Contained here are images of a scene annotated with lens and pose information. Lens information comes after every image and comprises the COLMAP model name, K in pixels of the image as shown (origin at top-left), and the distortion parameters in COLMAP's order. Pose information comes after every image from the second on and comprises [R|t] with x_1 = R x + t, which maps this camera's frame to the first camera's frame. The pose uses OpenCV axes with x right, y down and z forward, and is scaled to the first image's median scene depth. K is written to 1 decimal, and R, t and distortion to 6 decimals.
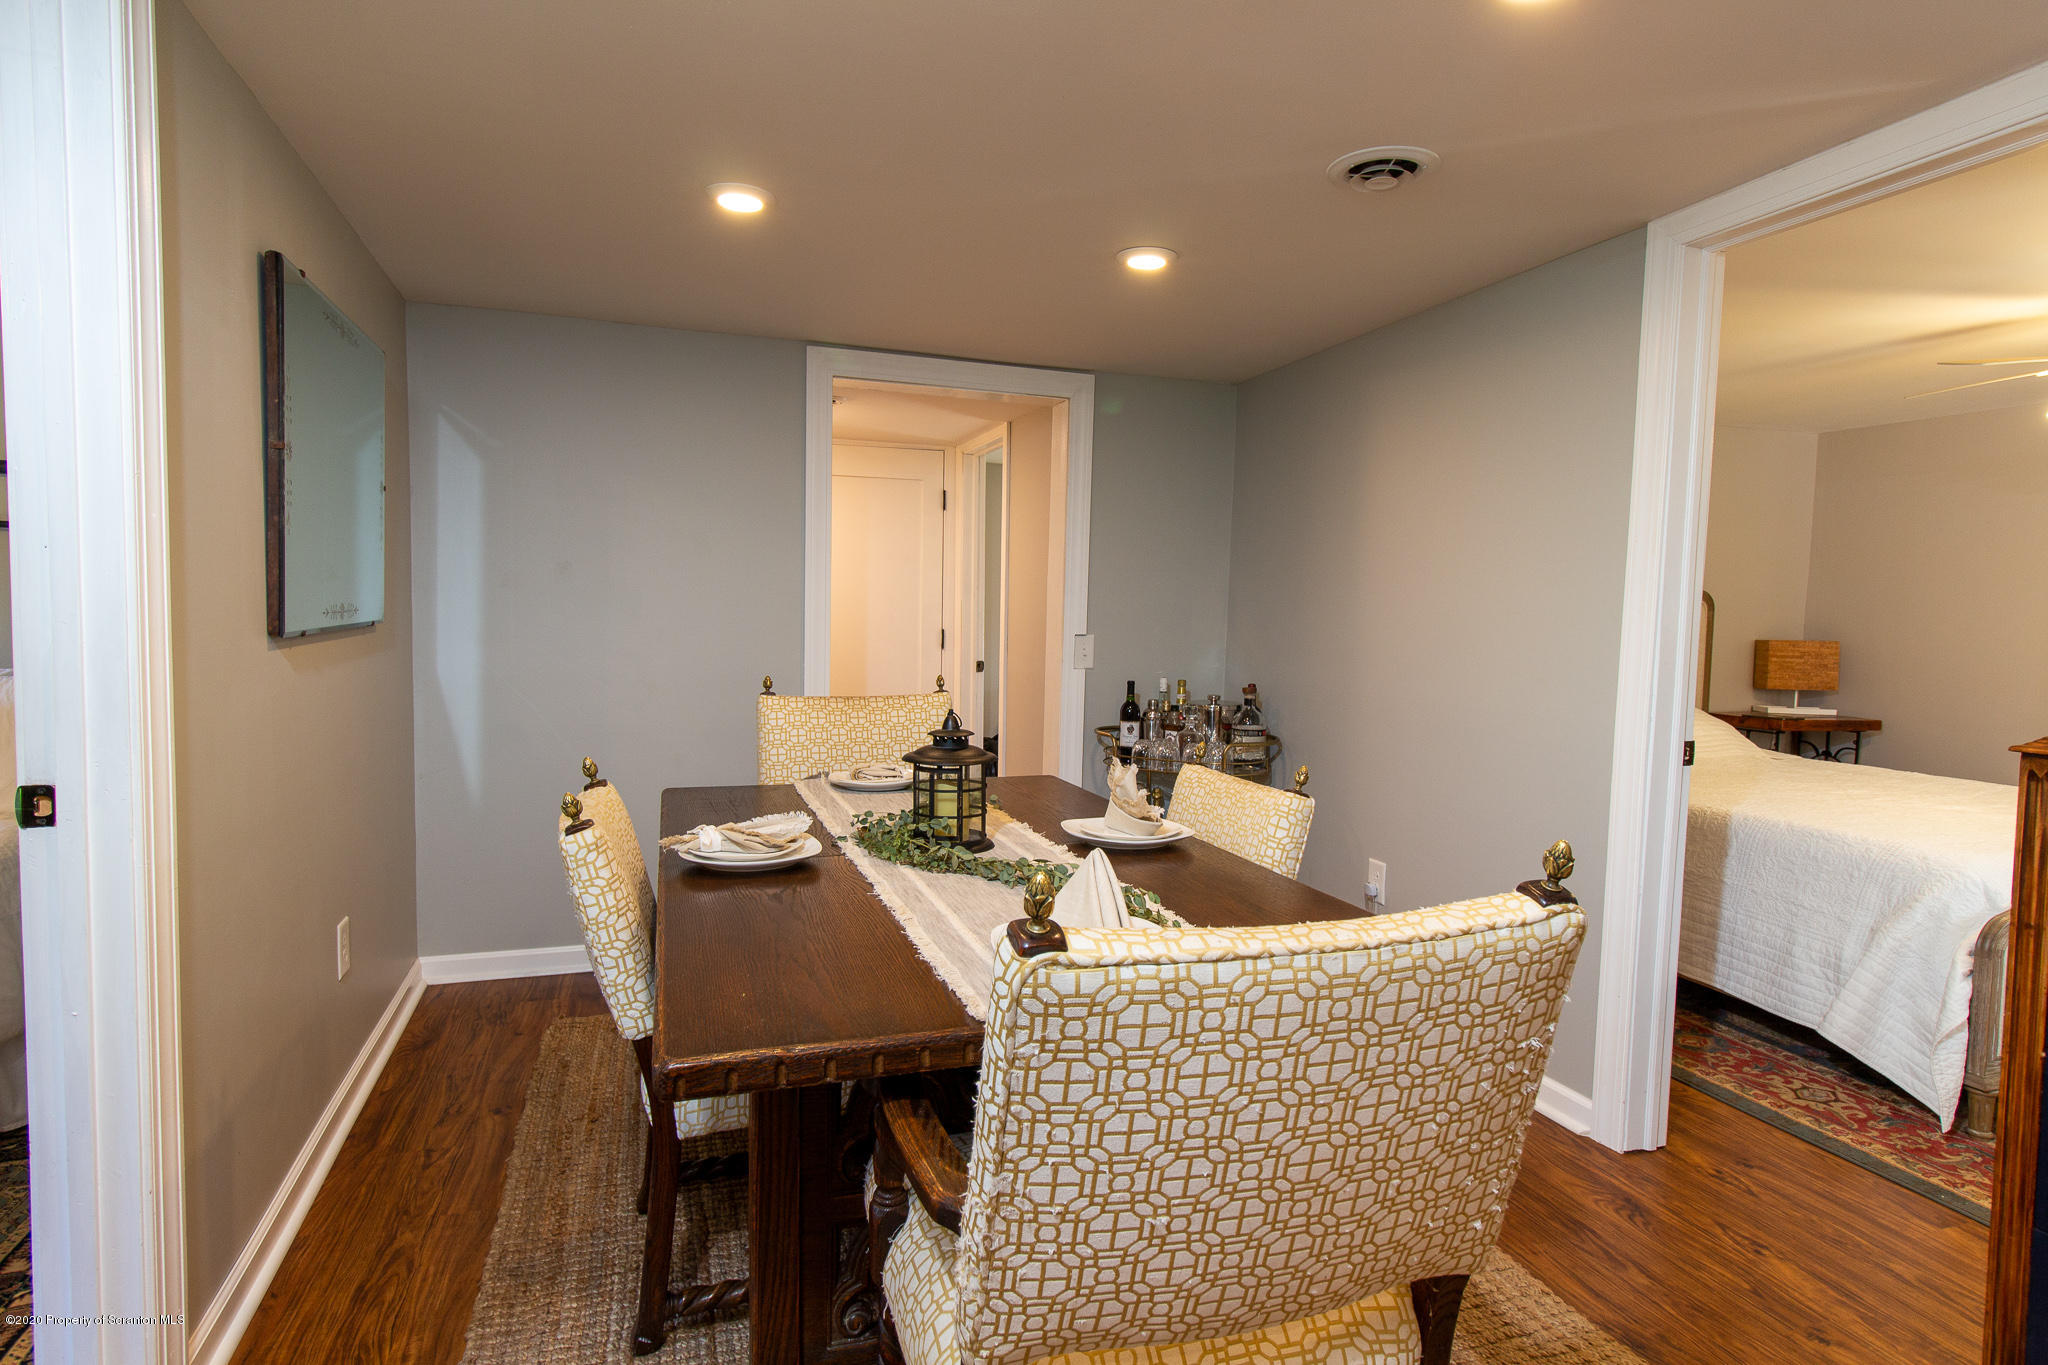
lens RADIAL K [[1101.2, 0, 1024.0], [0, 1101.2, 682.5], [0, 0, 1]] dist [-0.000830, 0.001339]
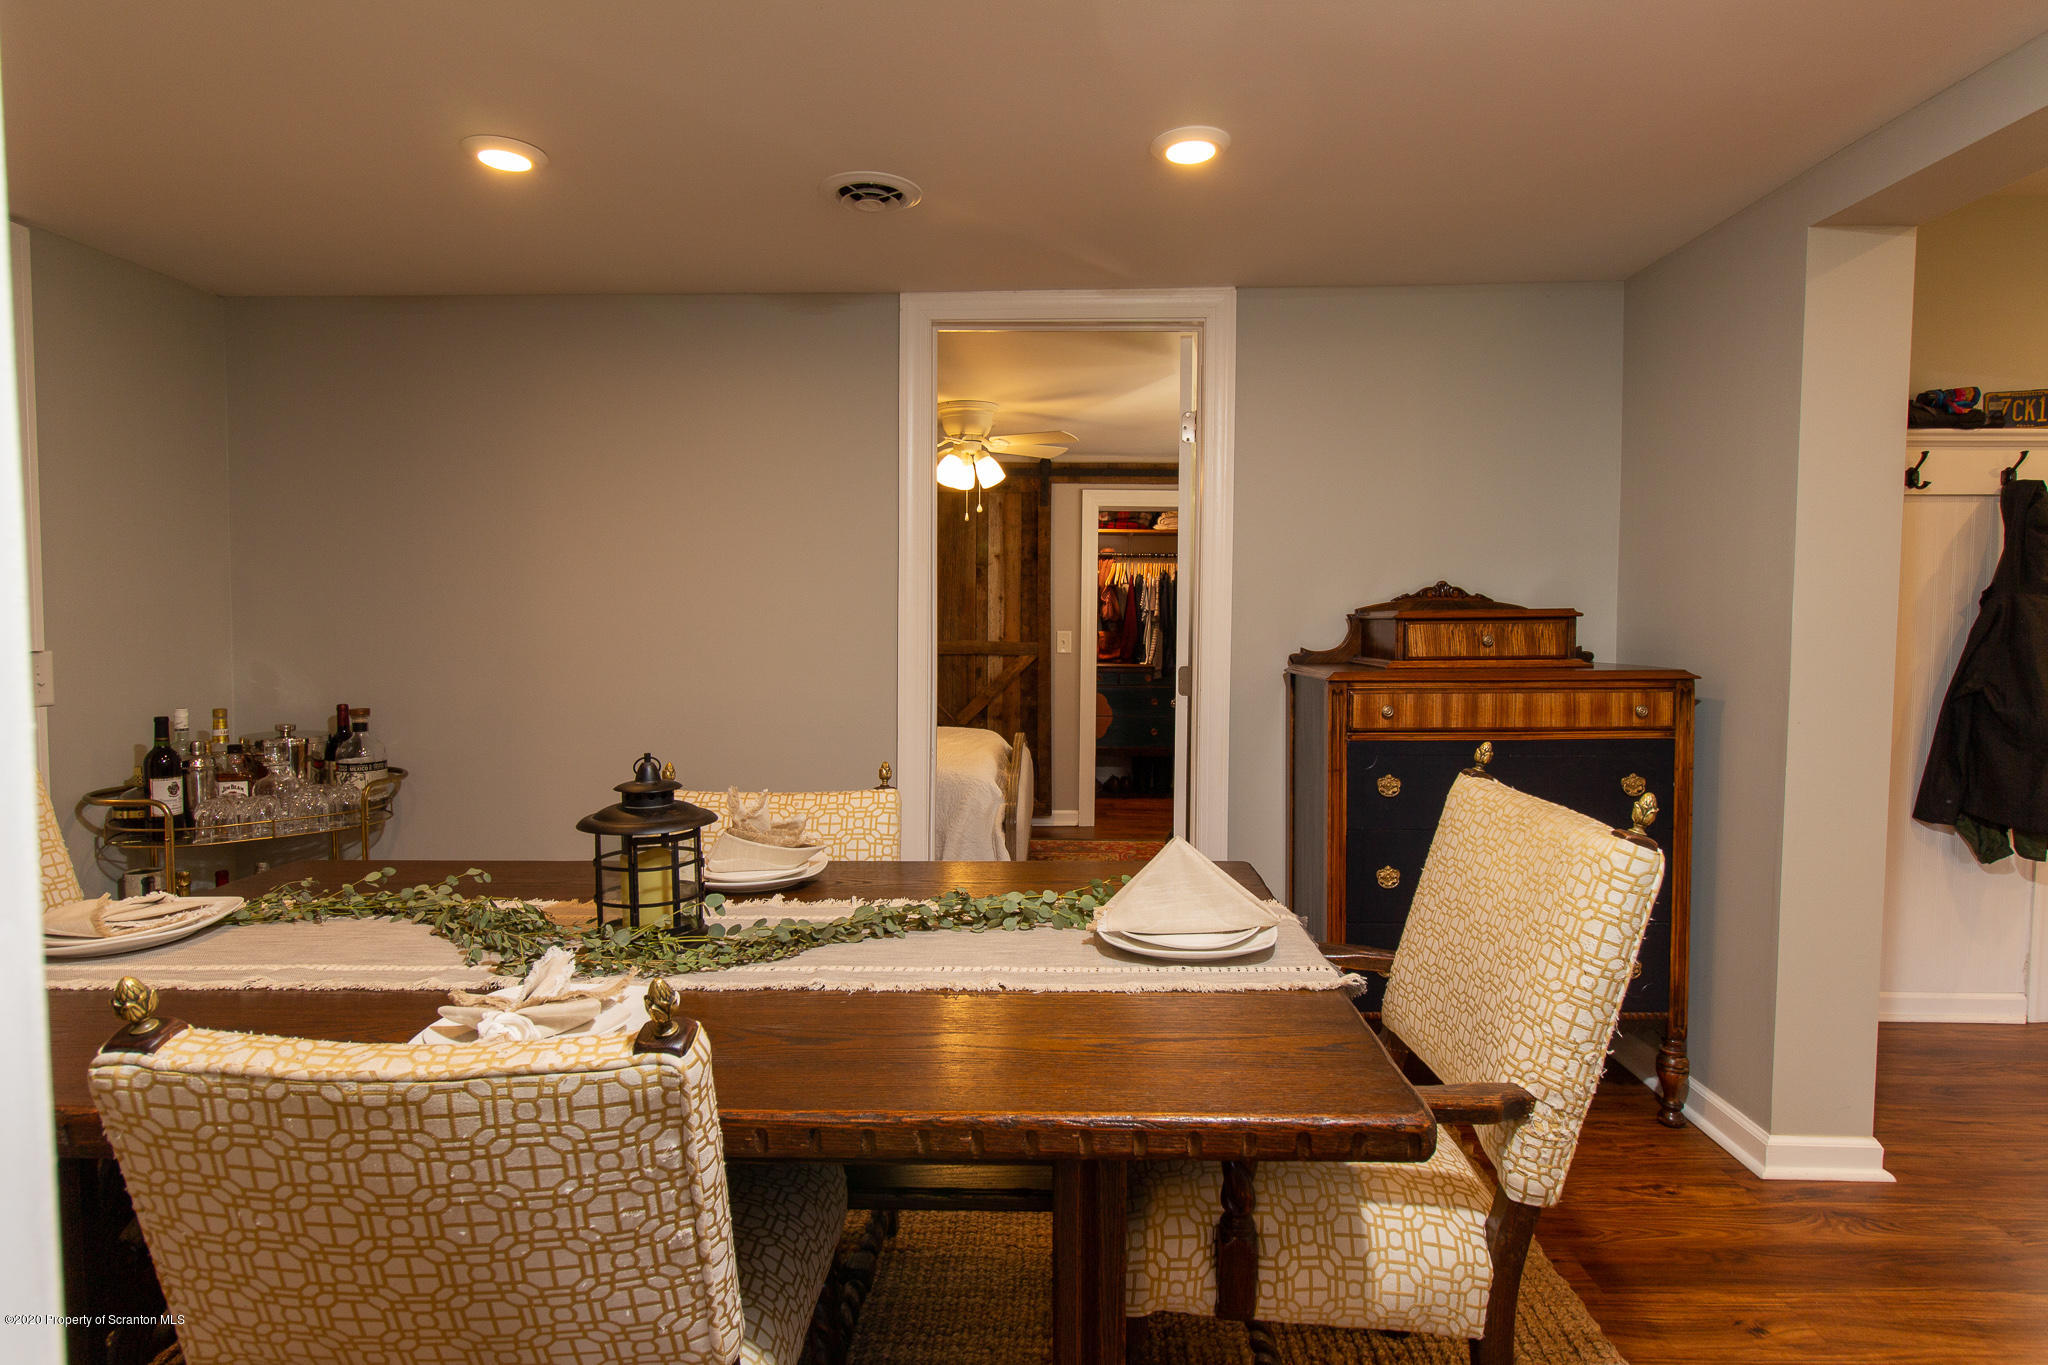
lens RADIAL K [[1101.2, 0, 1024.0], [0, 1101.2, 682.5], [0, 0, 1]] dist [-0.000830, 0.001339]
pose [[0.333798, -0.080421, 0.939208, -0.356474], [0.071101, 0.995664, 0.059985, -0.025353], [-0.939959, 0.046756, 0.338068, 0.280311]]
